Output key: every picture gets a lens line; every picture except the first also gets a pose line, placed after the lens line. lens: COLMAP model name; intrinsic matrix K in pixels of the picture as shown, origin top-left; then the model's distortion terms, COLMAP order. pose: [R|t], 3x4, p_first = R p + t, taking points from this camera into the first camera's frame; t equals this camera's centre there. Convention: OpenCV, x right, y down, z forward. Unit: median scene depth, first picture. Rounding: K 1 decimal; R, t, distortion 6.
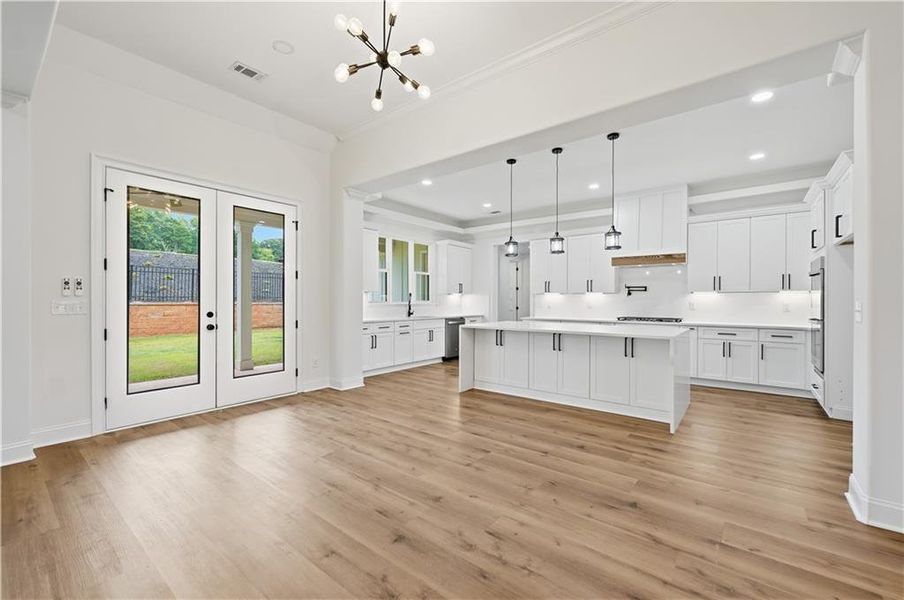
lens RADIAL K [[372.4, 0, 446.8], [0, 372.4, 300.4], [0, 0, 1]] dist [0.006017, -0.000114]
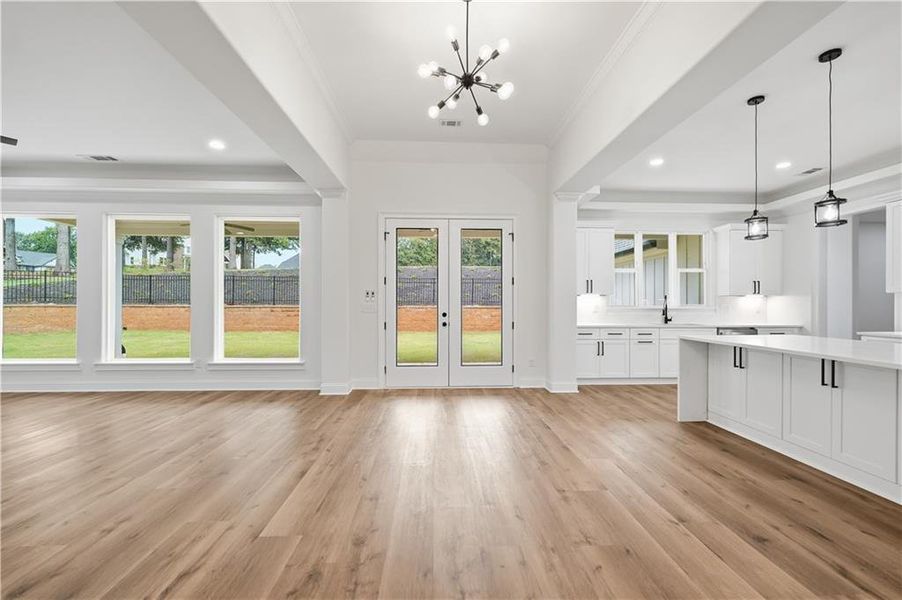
lens RADIAL K [[371.6, 0, 452.3], [0, 371.6, 303.2], [0, 0, 1]] dist [0.006017, -0.000114]
pose [[0.664537, -0.003079, -0.747249, 0.316943], [-0.000367, 0.999990, -0.004446, 0.002801], [0.747255, 0.003228, 0.664529, 0.133124]]
